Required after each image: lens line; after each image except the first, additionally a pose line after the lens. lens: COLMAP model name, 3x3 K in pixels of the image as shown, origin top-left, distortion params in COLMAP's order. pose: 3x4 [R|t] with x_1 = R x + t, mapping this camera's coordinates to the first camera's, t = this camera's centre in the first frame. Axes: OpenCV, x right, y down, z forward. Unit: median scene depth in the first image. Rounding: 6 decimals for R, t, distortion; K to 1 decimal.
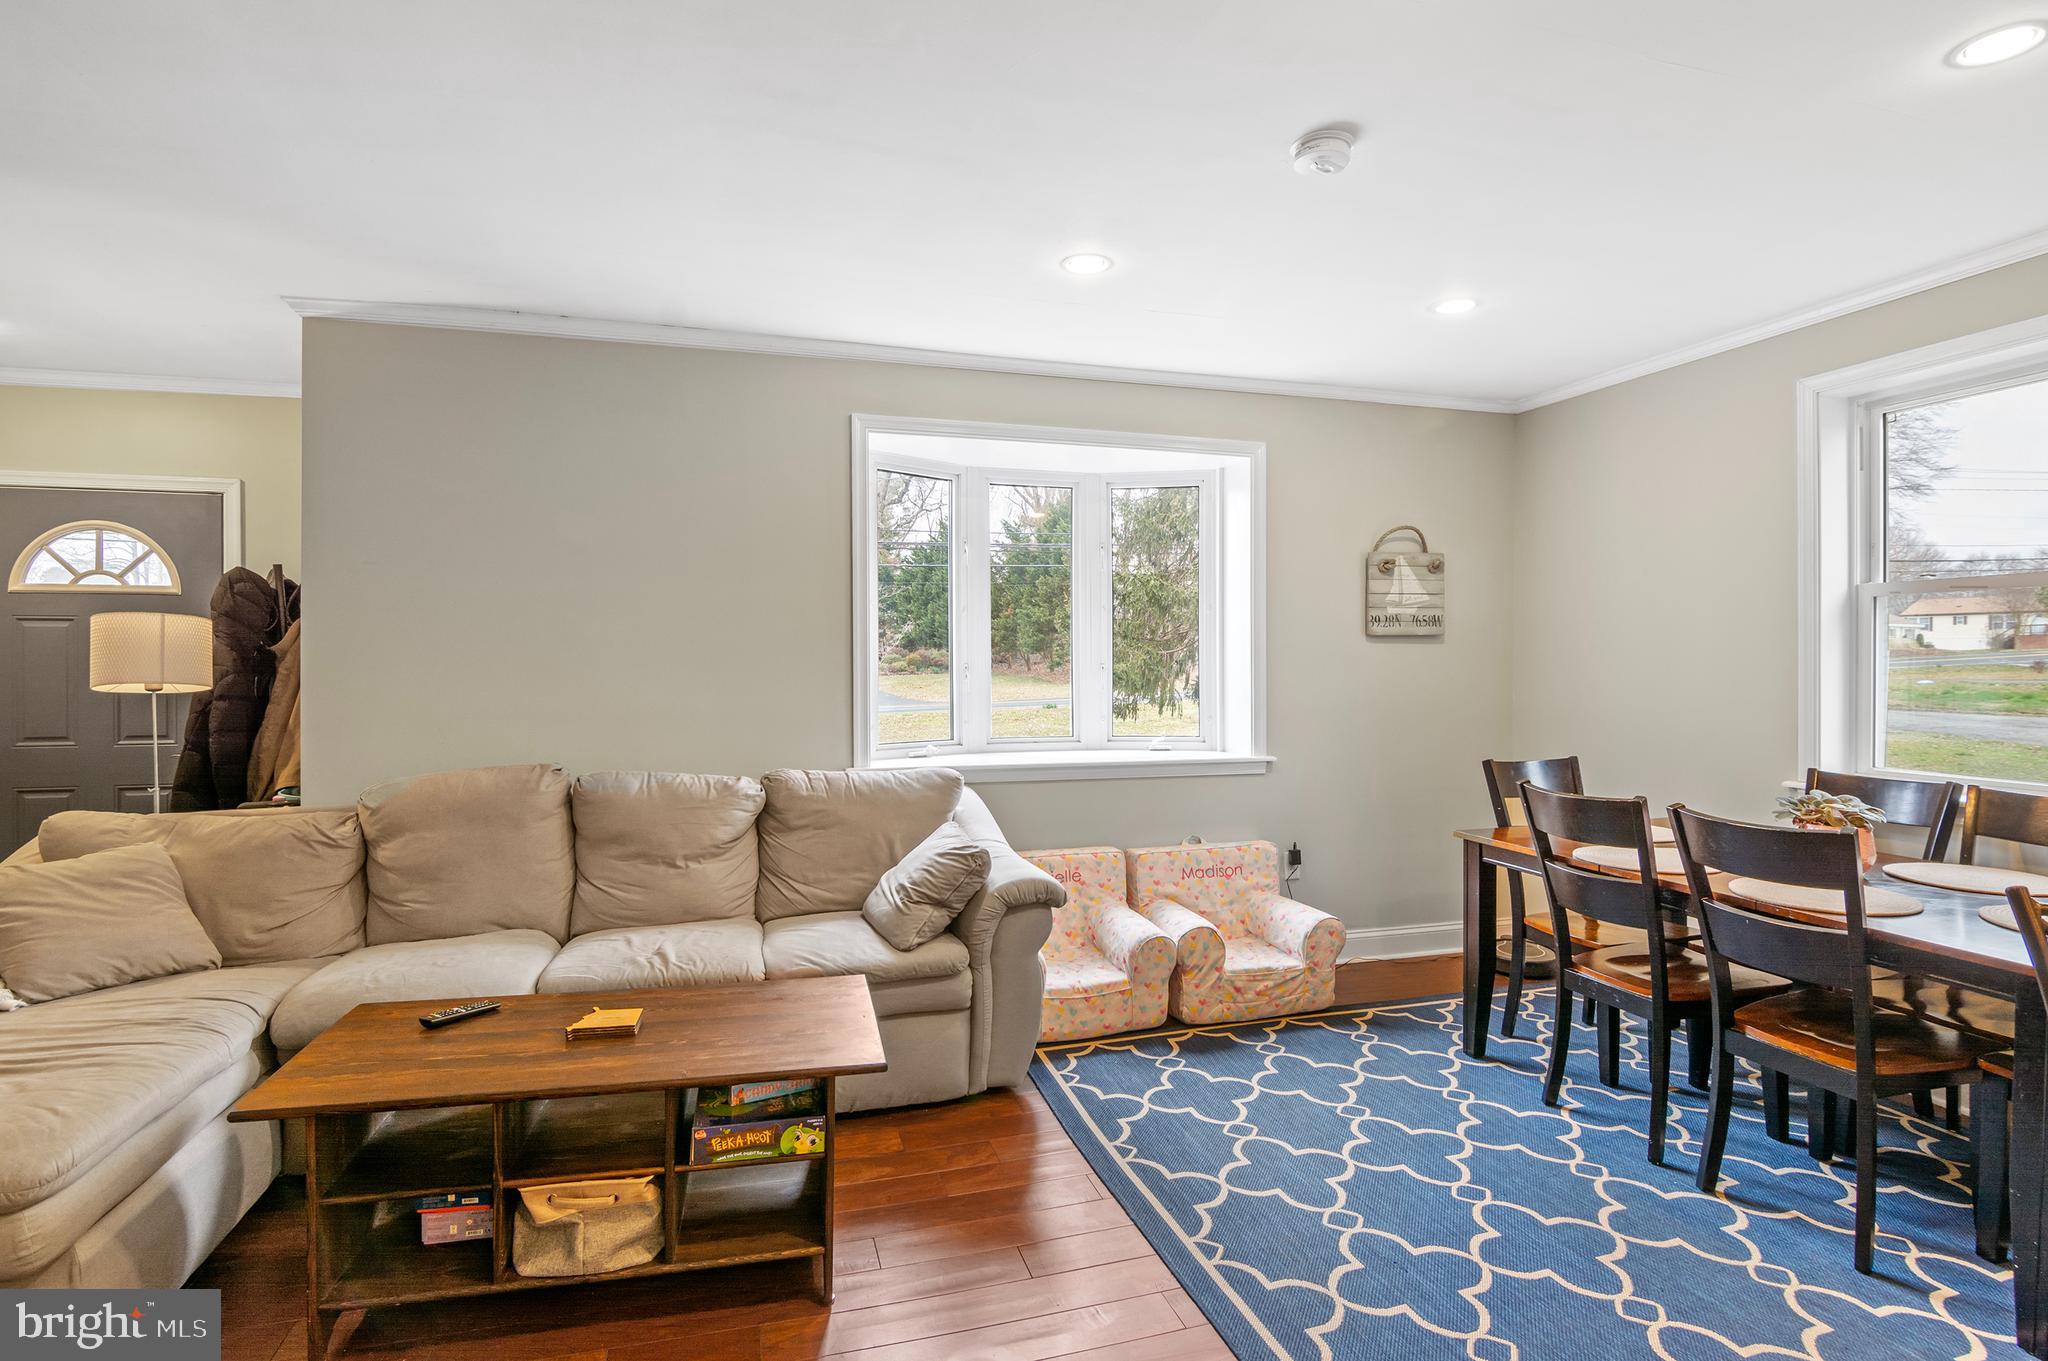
lens RADIAL K [[998.9, 0, 1039.2], [0, 998.9, 679.1], [0, 0, 1]] dist [-0.011231, -0.002884]
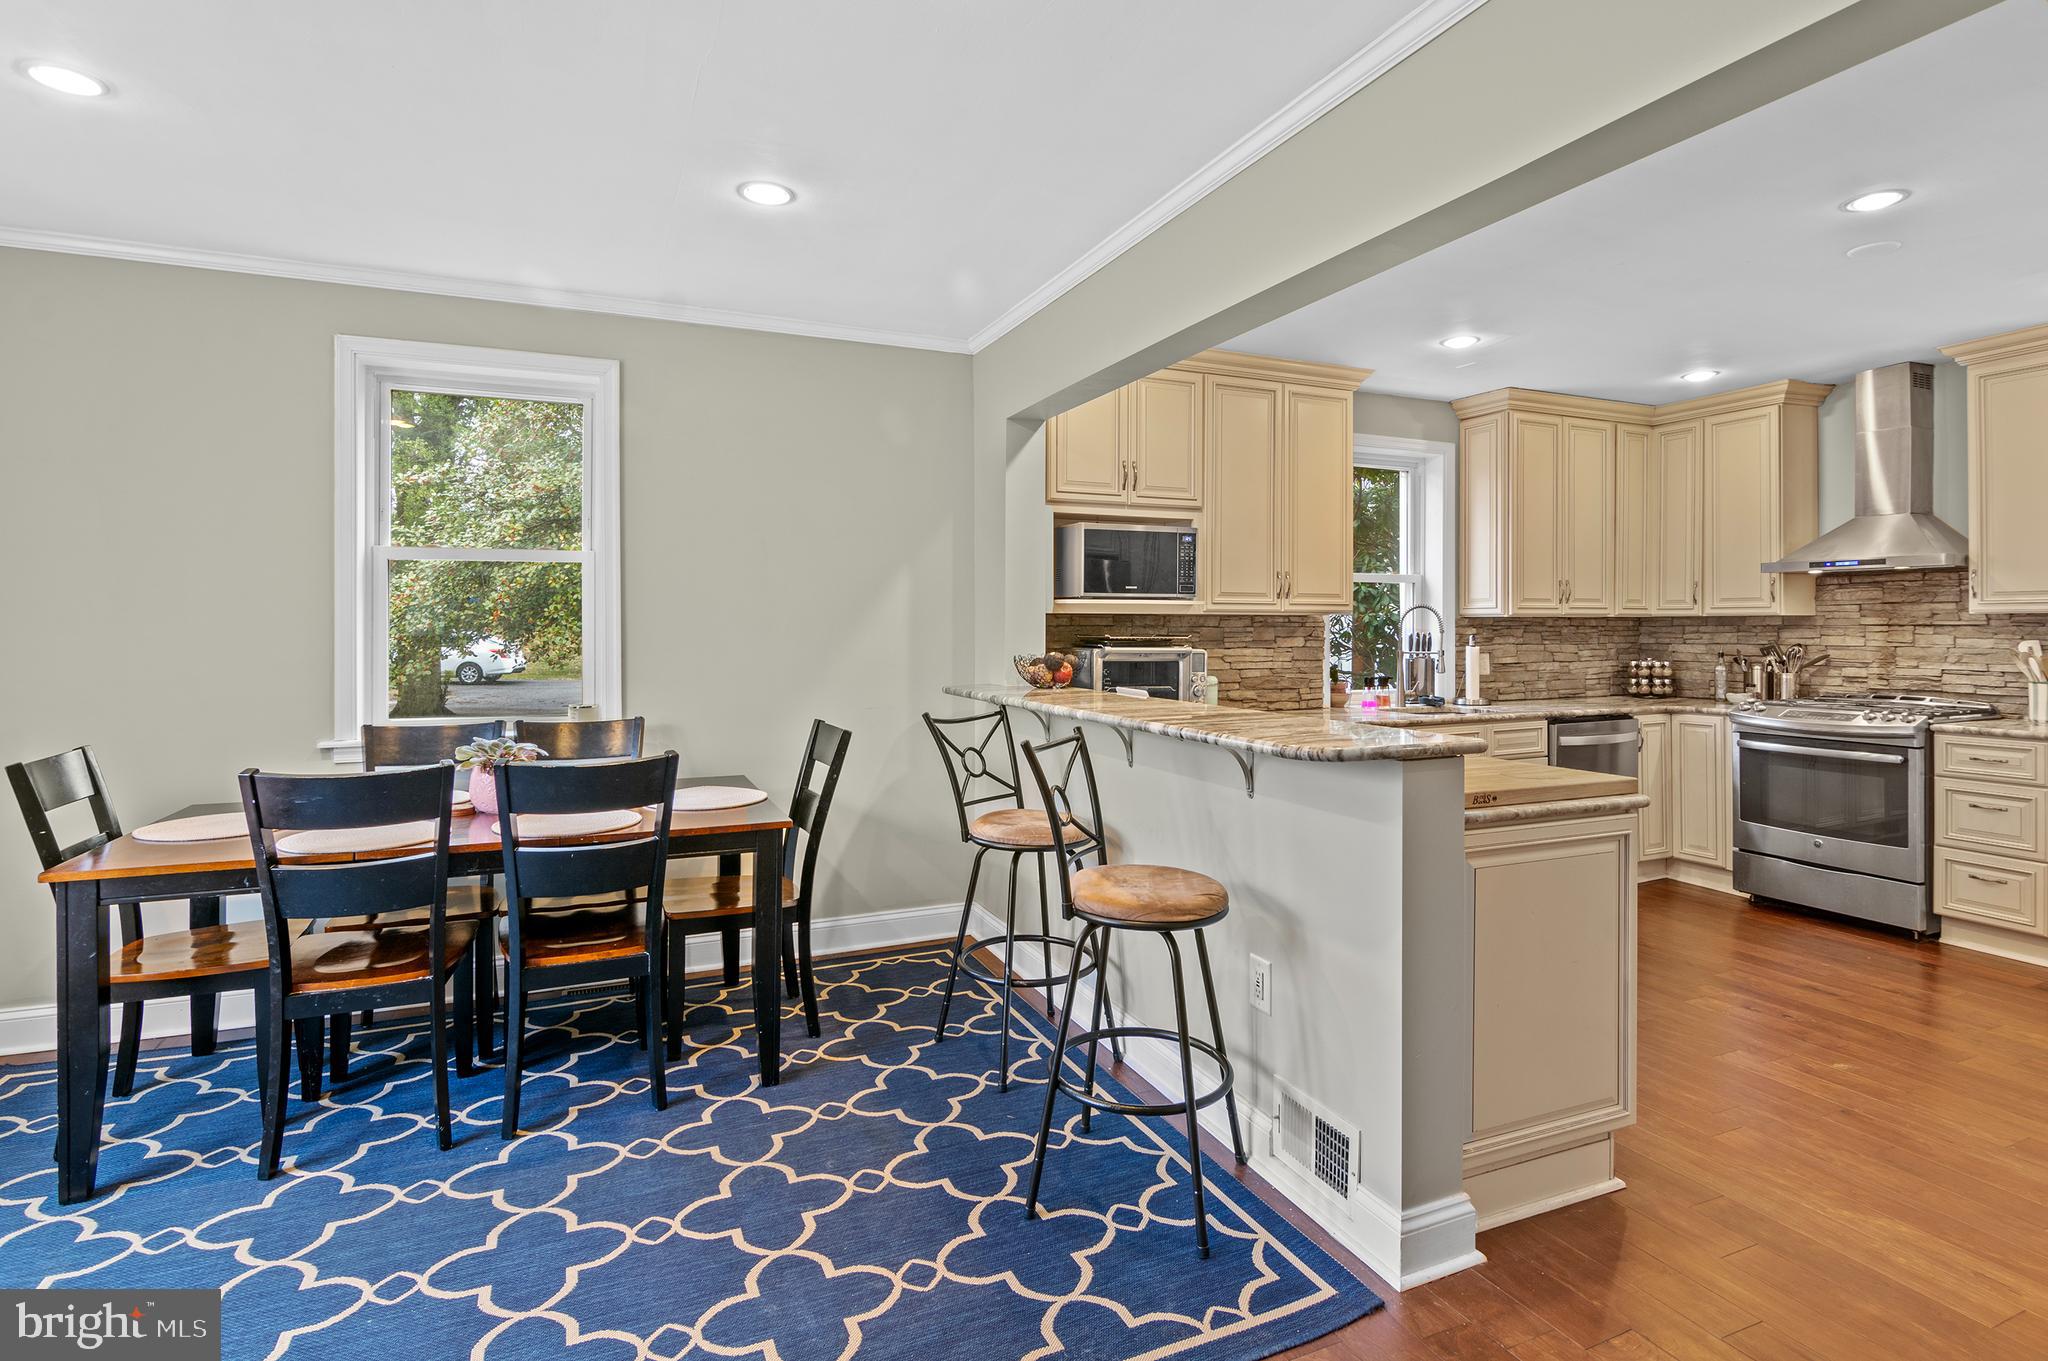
lens RADIAL K [[998.9, 0, 1017.6], [0, 998.9, 626.1], [0, 0, 1]] dist [-0.011231, -0.002884]
pose [[-0.105293, 0.001056, 0.994441, -0.298021], [0.013789, 0.999905, 0.000398, -0.001569], [-0.994346, 0.013755, -0.105298, 0.436862]]
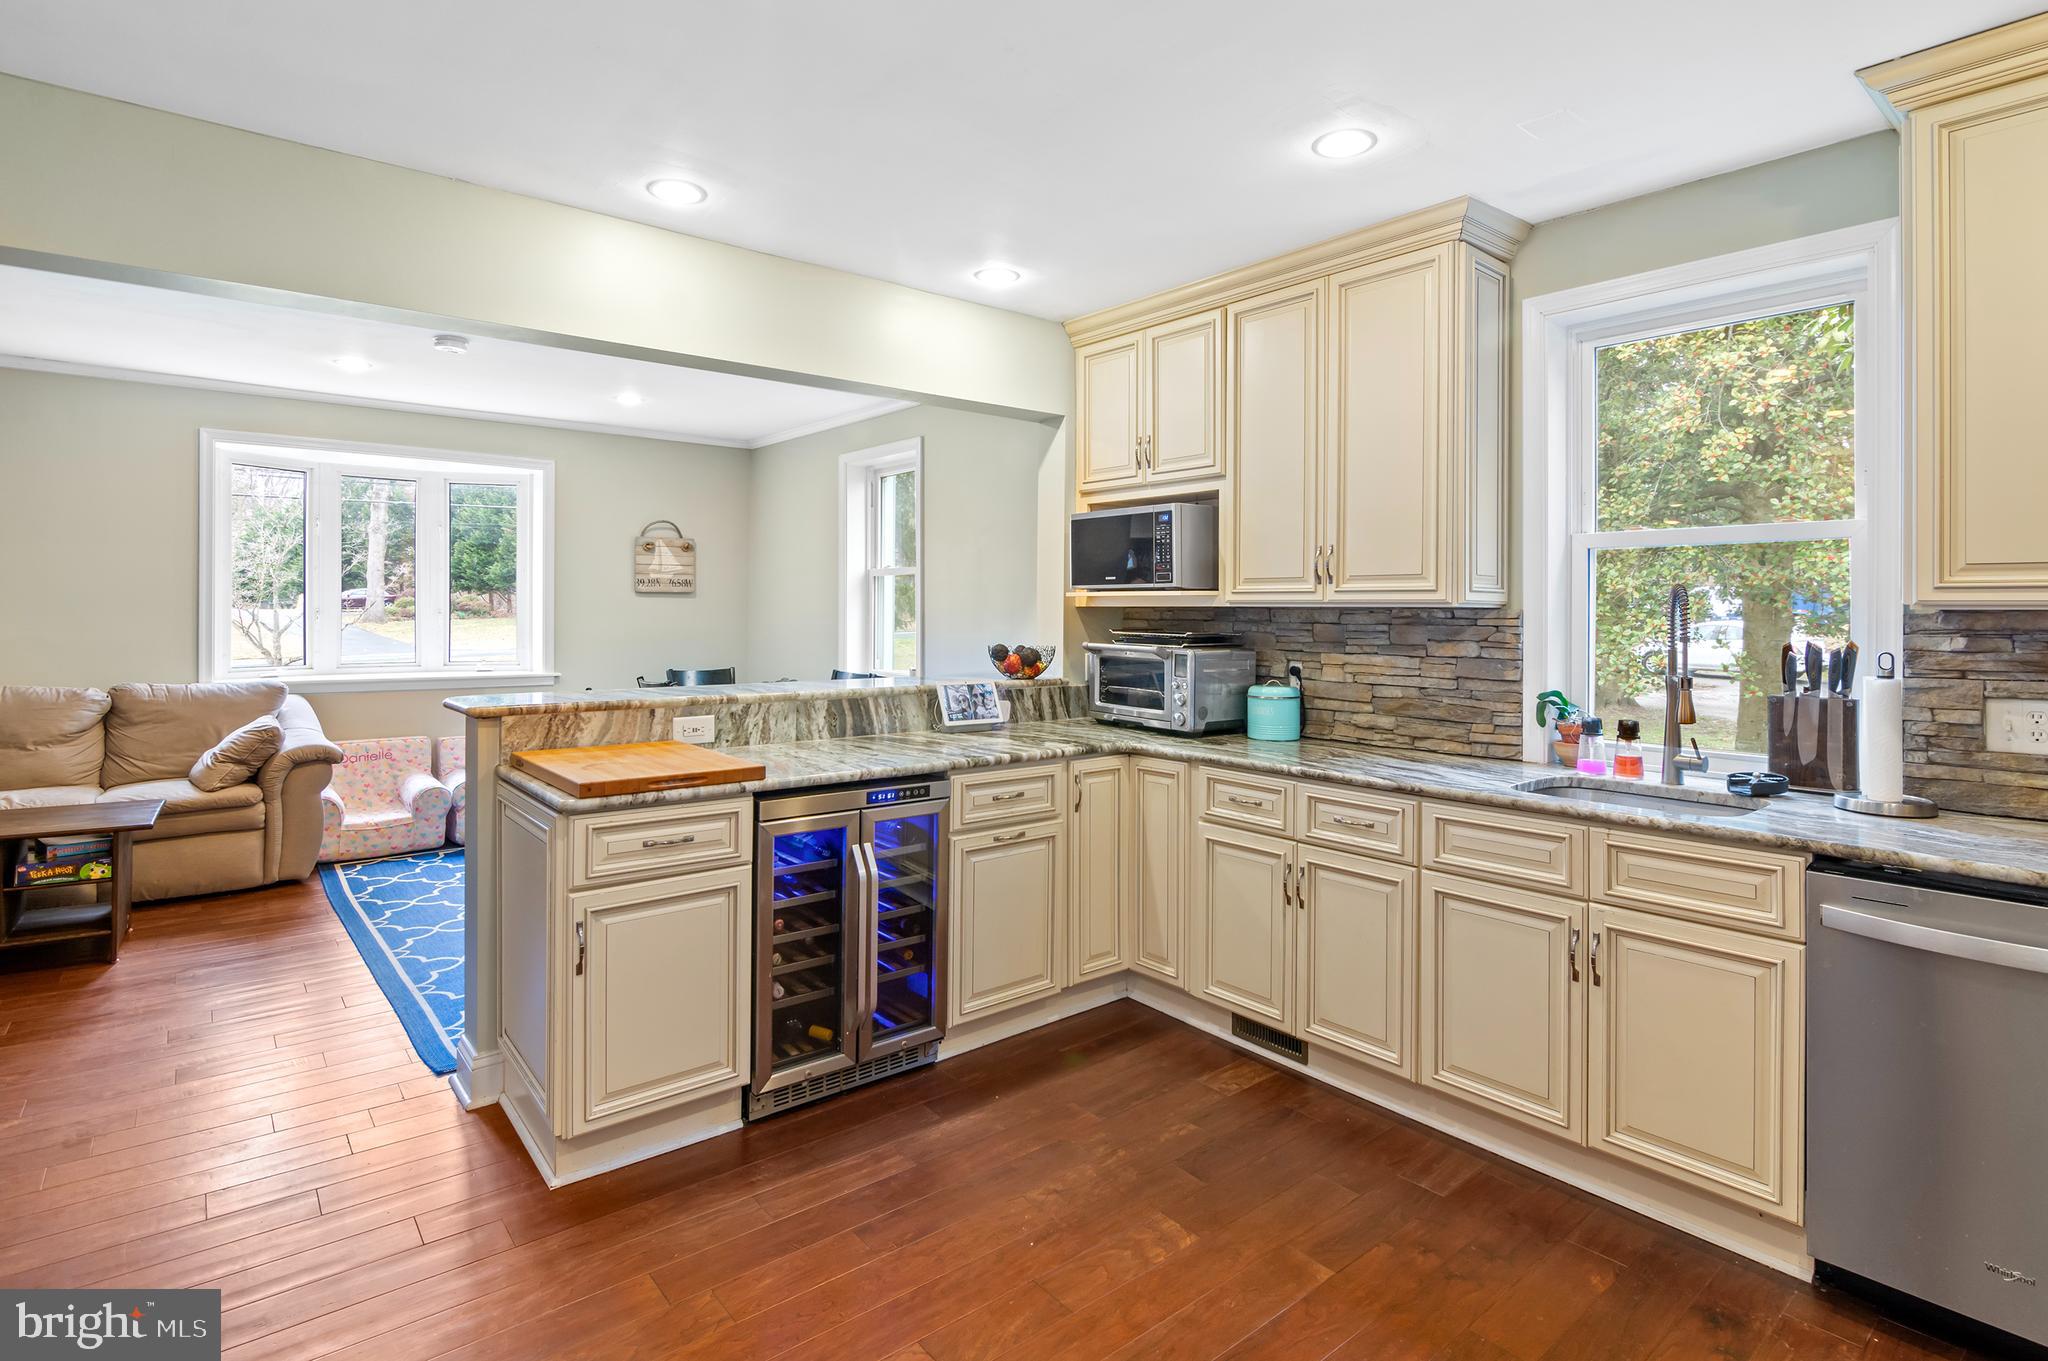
lens RADIAL K [[998.9, 0, 1033.9], [0, 998.9, 612.4], [0, 0, 1]] dist [-0.011231, -0.002884]
pose [[0.917795, 0.008564, 0.396961, 0.376569], [-0.003323, 0.999898, -0.013887, 0.007895], [-0.397040, 0.011426, 0.917730, -0.815341]]
